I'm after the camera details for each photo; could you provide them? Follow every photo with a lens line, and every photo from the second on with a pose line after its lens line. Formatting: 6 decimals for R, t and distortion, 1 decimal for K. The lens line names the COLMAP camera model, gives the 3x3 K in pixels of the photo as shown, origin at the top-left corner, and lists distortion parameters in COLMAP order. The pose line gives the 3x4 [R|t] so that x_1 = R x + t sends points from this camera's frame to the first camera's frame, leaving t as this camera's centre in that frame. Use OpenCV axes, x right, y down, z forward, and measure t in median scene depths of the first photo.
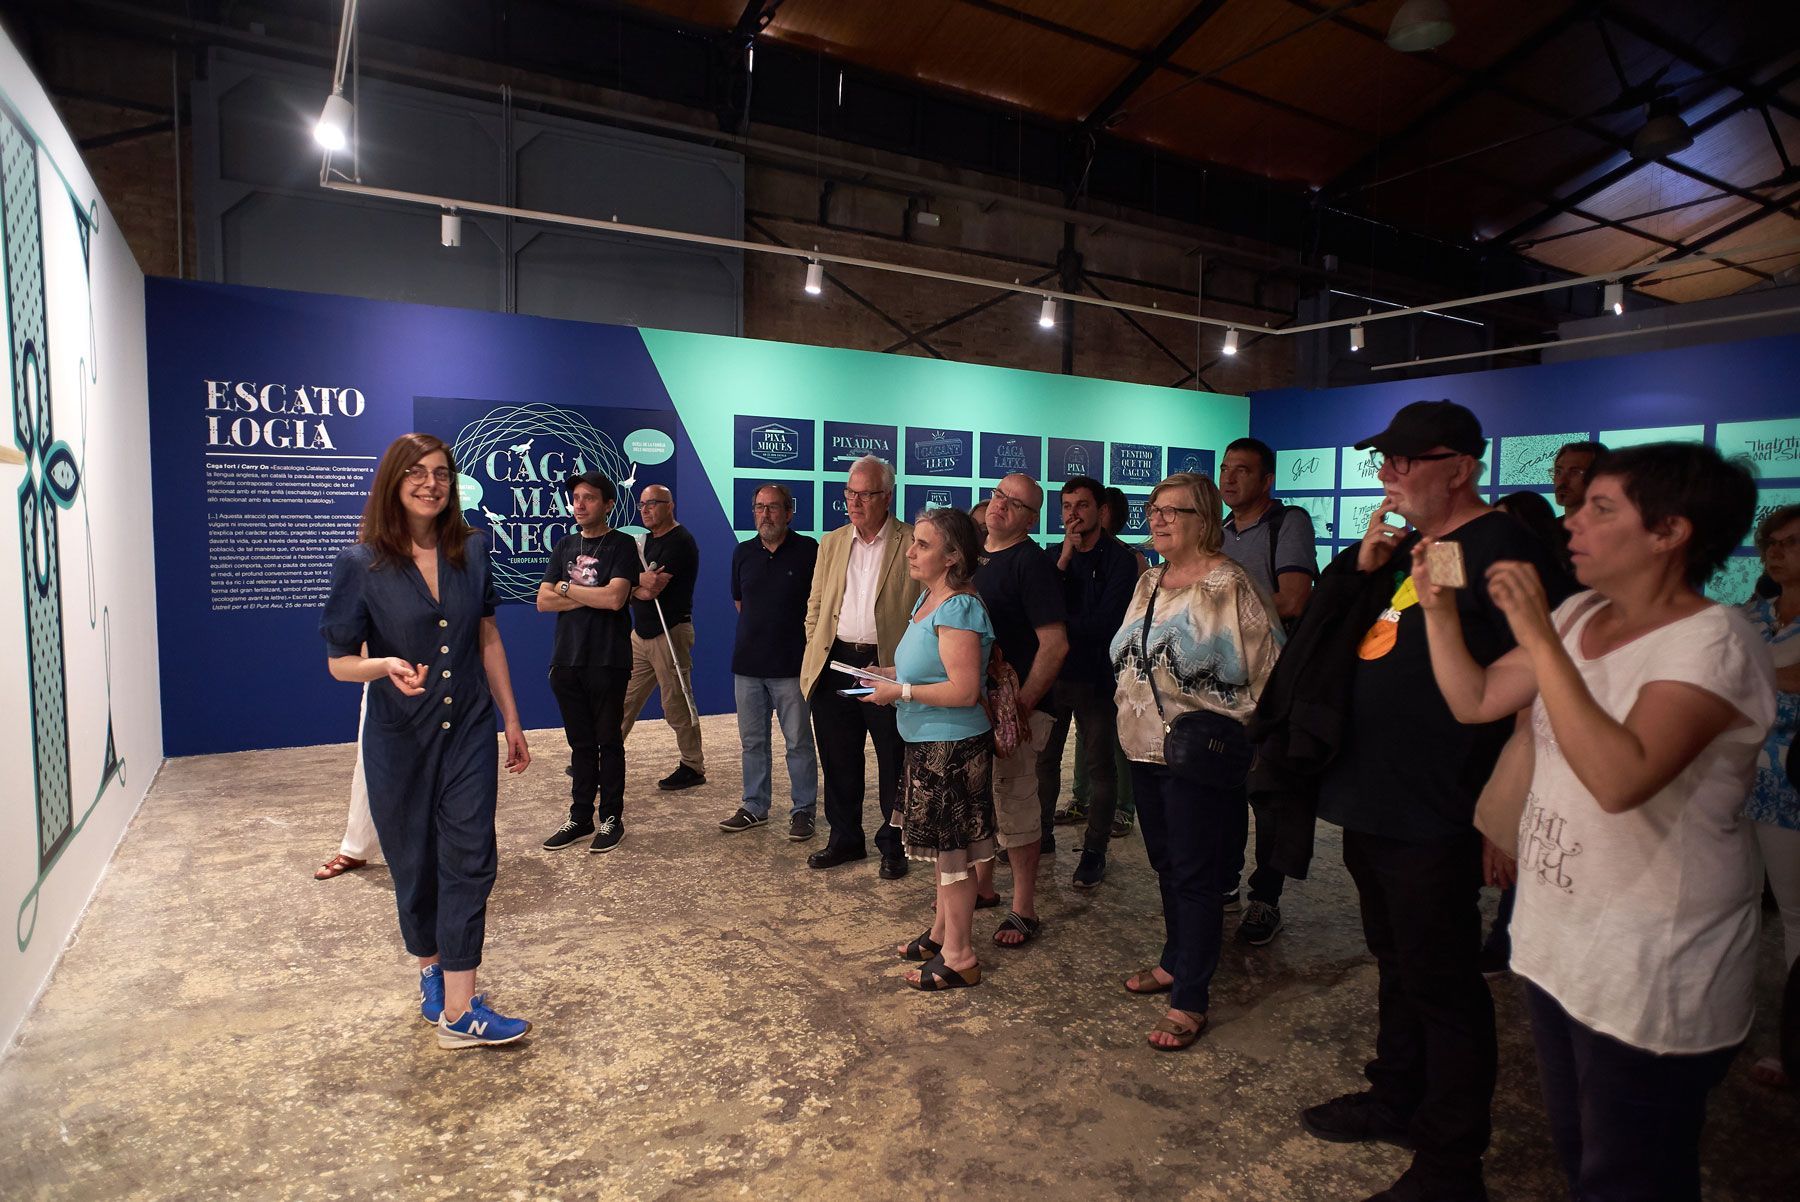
lens RADIAL K [[1046.2, 0, 907.2], [0, 1046.2, 600.1], [0, 0, 1]] dist [-0.021021, 0.018994]
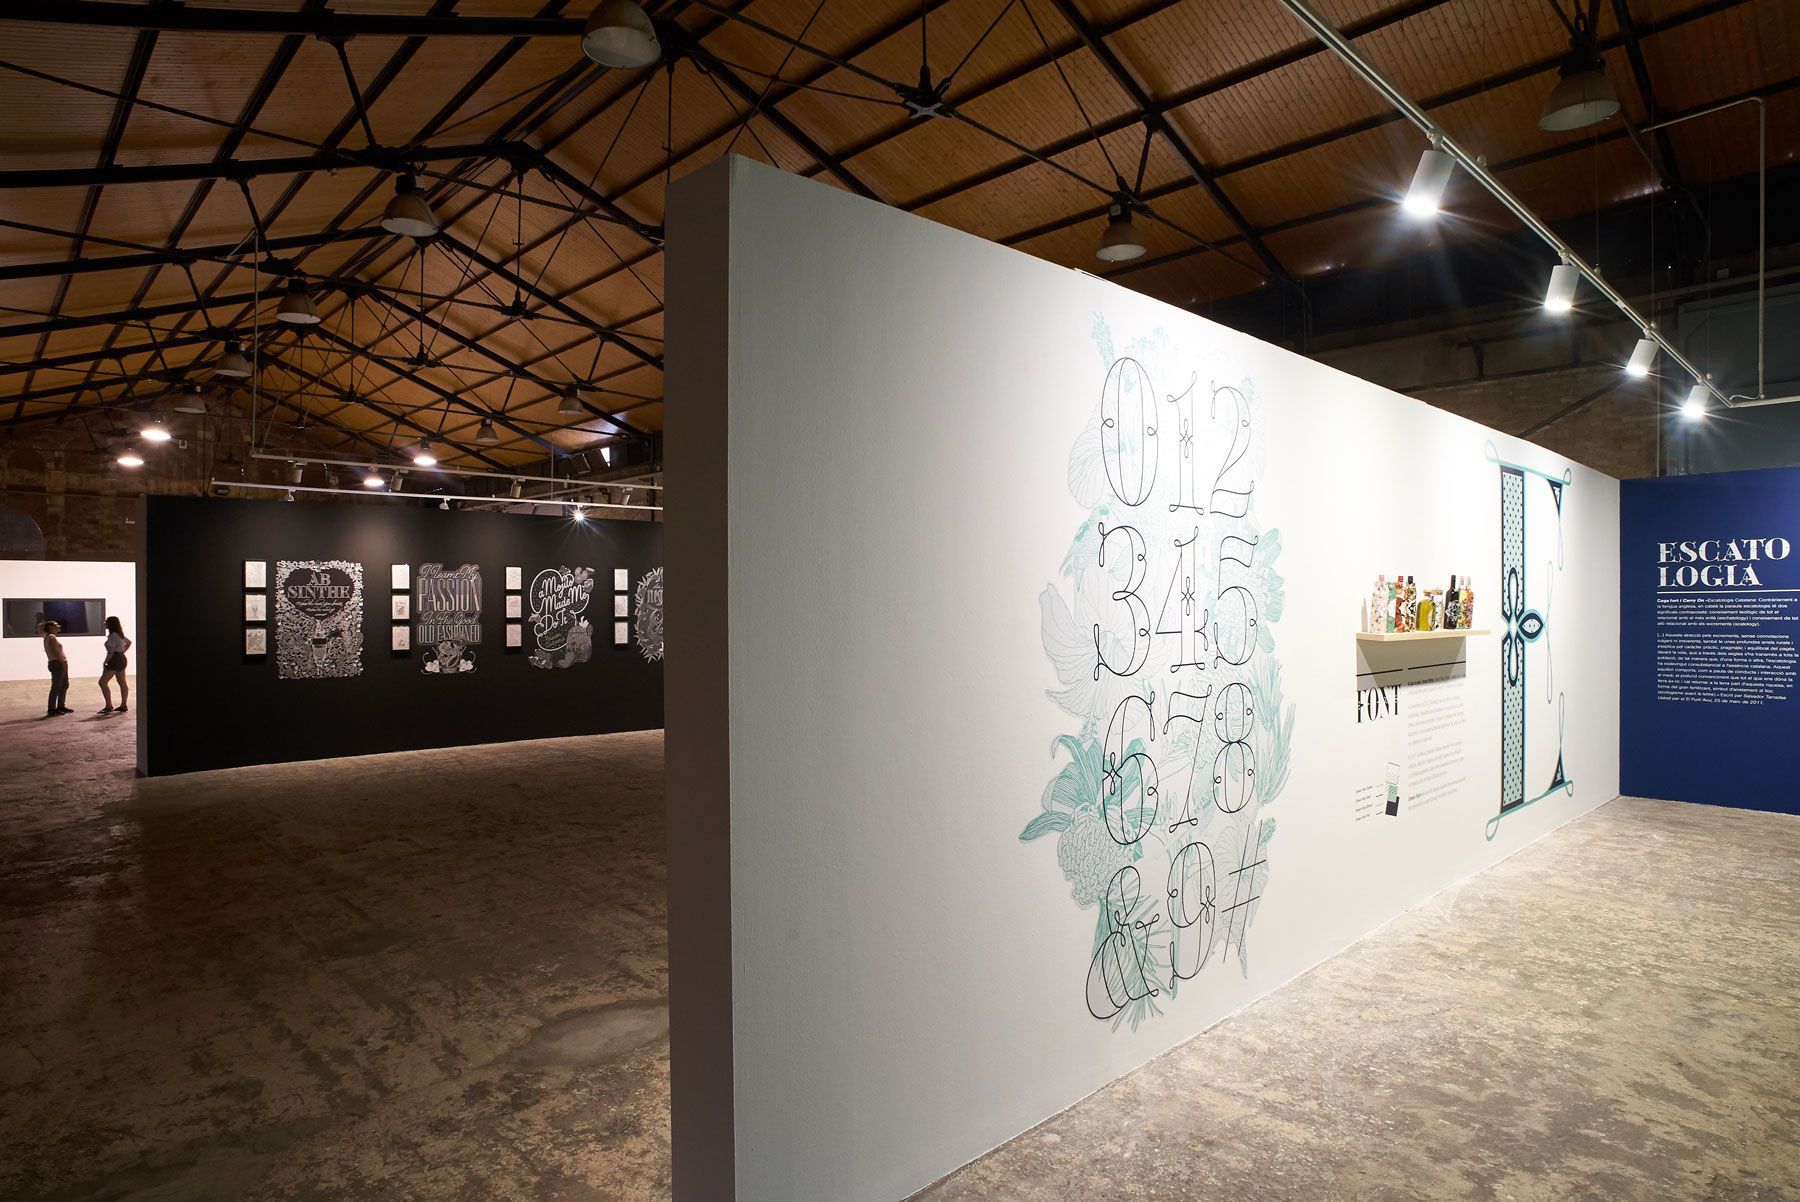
lens RADIAL K [[960.0, 0, 893.3], [0, 960.0, 607.6], [0, 0, 1]] dist [-0.011735, 0.001592]
pose [[0.213833, -0.004241, -0.976861, 0.405231], [-0.068490, 0.997465, -0.019323, -0.019459], [0.974466, 0.071037, 0.213000, -0.332327]]
